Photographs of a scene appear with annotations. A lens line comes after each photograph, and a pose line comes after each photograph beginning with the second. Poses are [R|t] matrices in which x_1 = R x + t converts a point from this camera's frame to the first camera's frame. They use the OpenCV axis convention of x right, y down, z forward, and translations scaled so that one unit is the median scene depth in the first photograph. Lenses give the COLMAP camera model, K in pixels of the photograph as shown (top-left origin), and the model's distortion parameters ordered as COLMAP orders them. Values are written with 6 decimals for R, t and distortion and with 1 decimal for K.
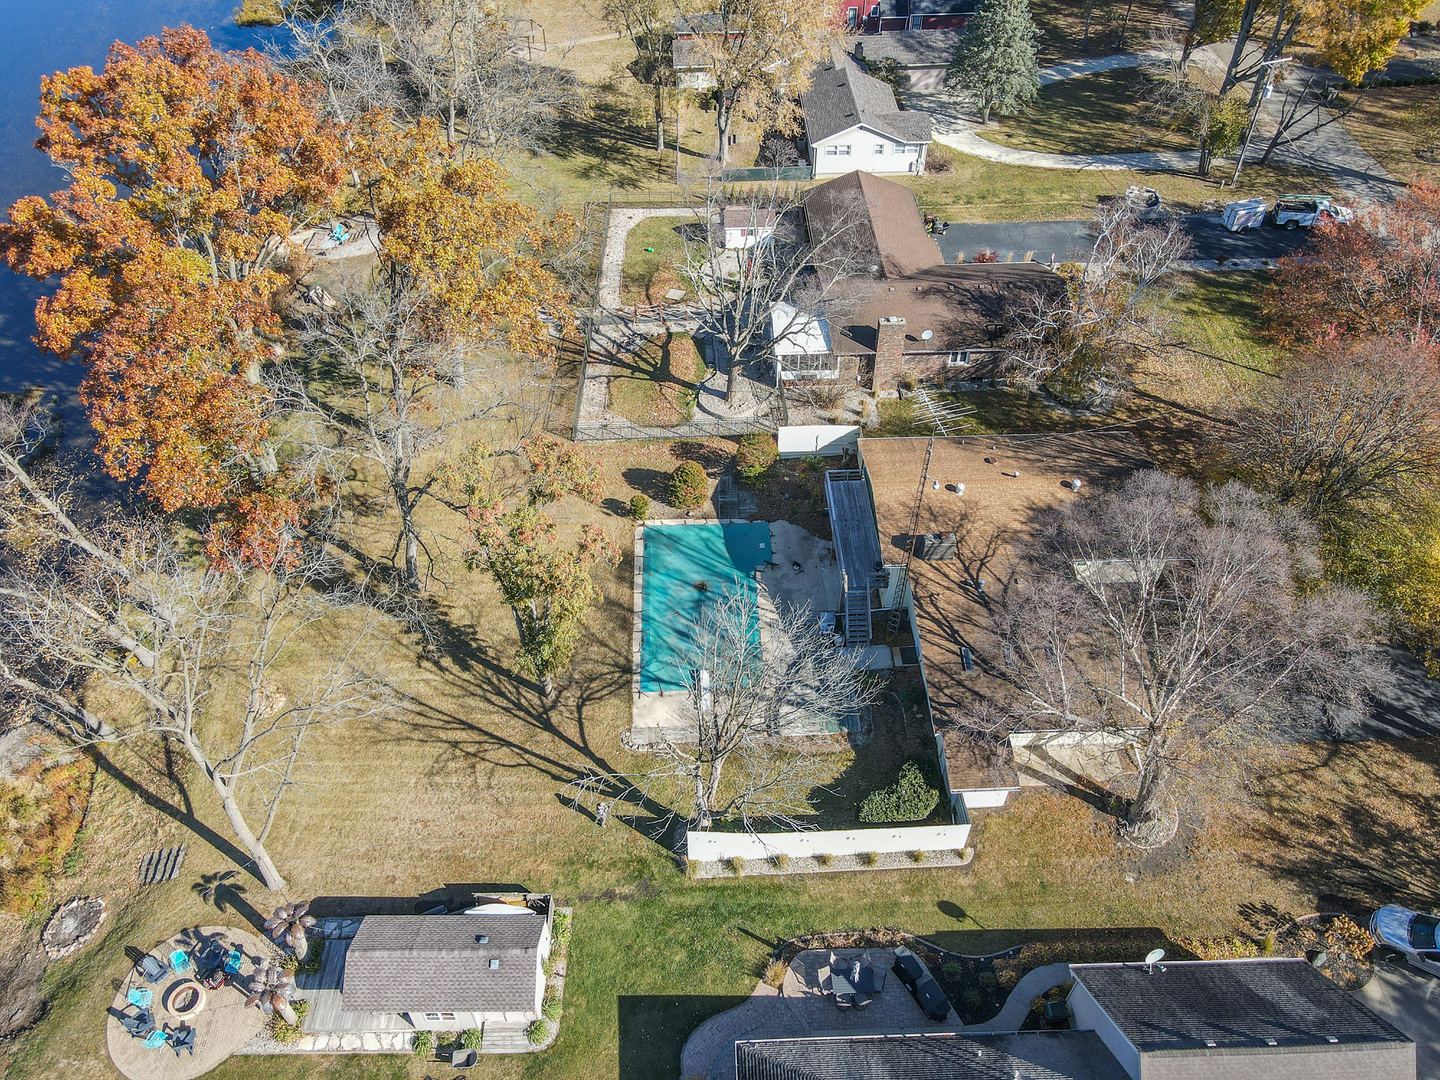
lens RADIAL K [[1042.9, 0, 720.0], [0, 1042.9, 540.0], [0, 0, 1]] dist [0.030328, -0.017998]
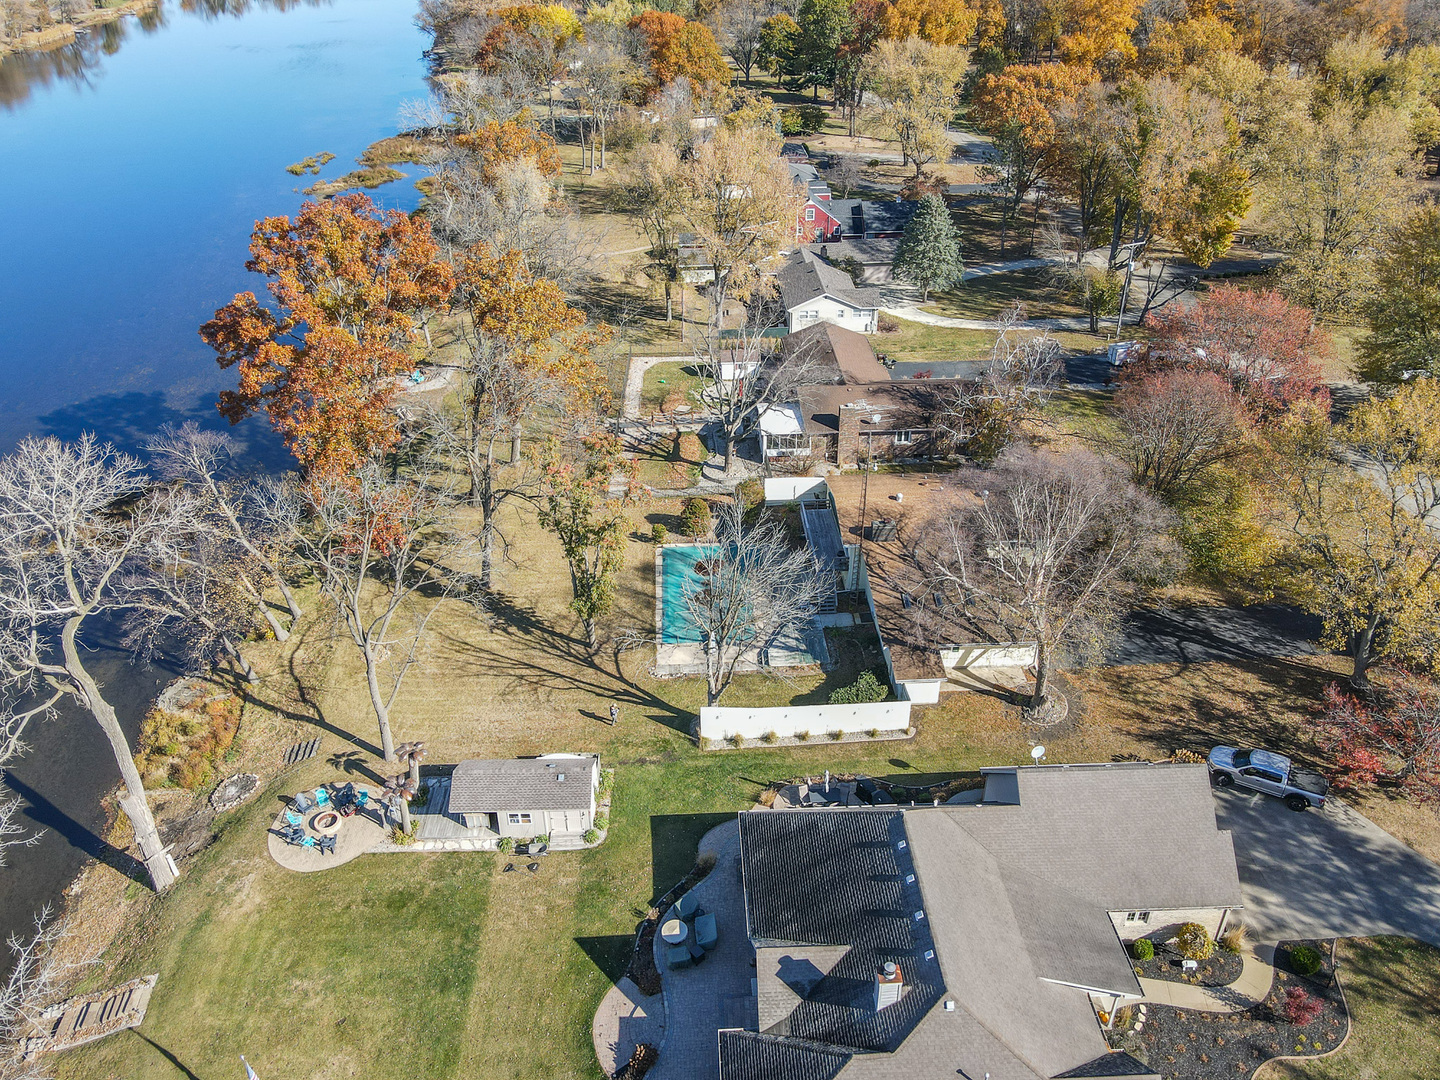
lens RADIAL K [[1047.3, 0, 720.0], [0, 1047.3, 540.0], [0, 0, 1]] dist [0.013030, 0.003933]
pose [[0.999937, -0.008951, 0.006740, -0.011511], [0.010274, 0.972482, -0.232753, 0.329512], [-0.004471, 0.232807, 0.972513, -0.311862]]
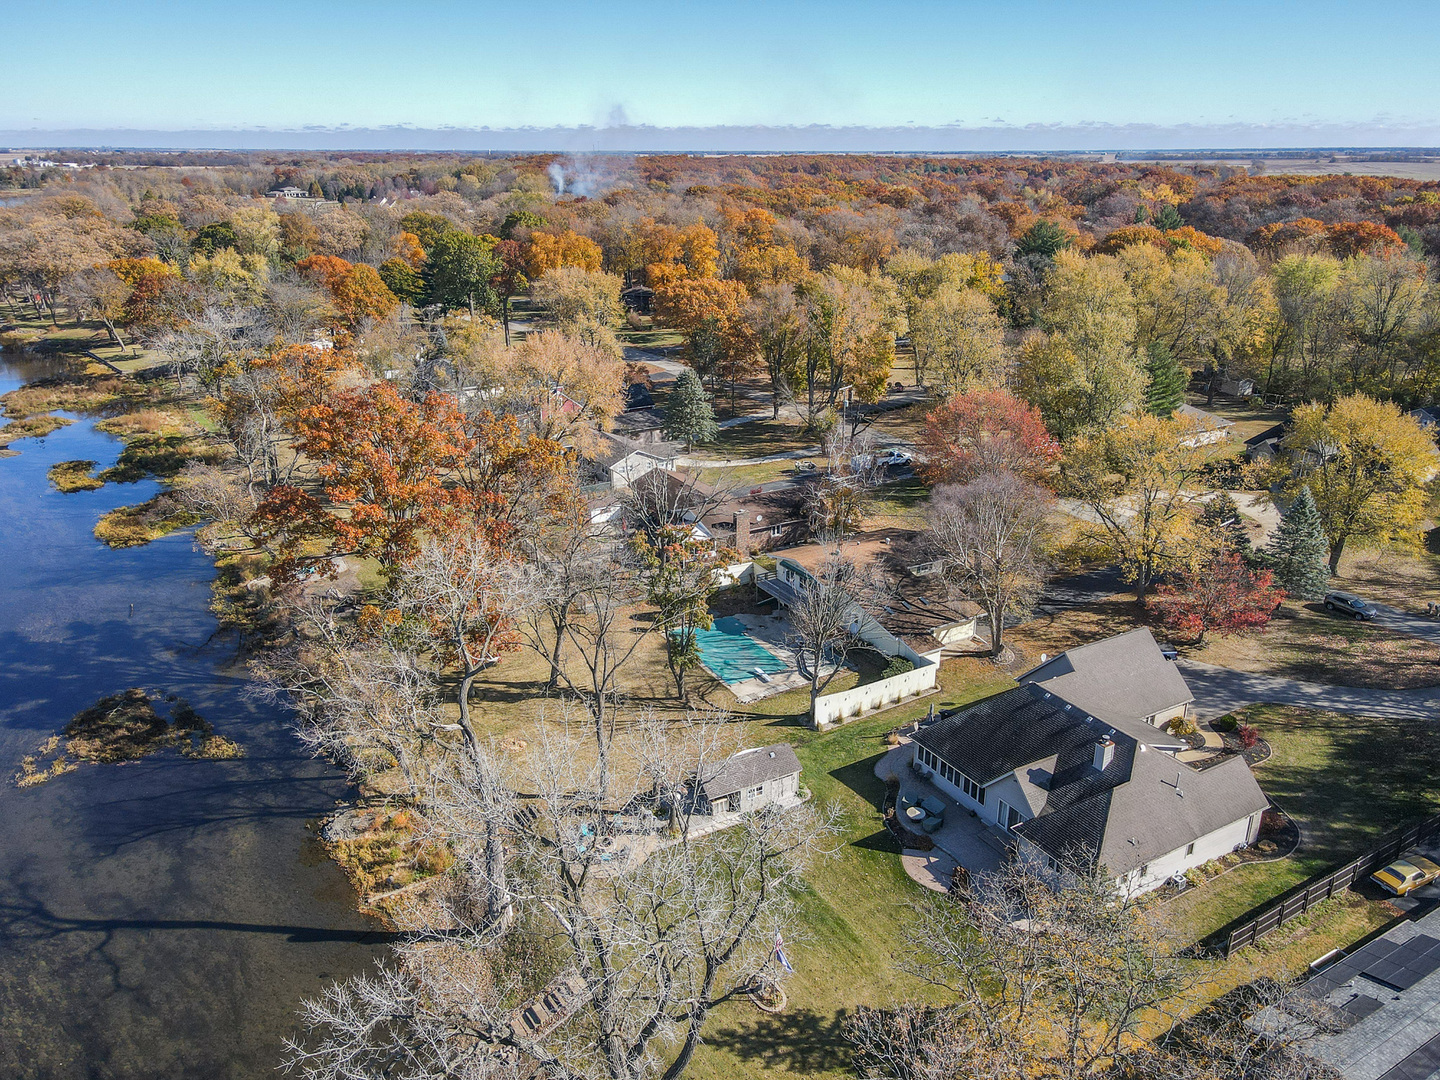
lens RADIAL K [[1047.3, 0, 720.0], [0, 1047.3, 540.0], [0, 0, 1]] dist [0.013030, 0.003933]
pose [[0.880762, -0.161223, 0.445271, -0.809830], [0.335642, 0.875831, -0.346792, 0.526763], [-0.334071, 0.454893, 0.825511, -0.492792]]
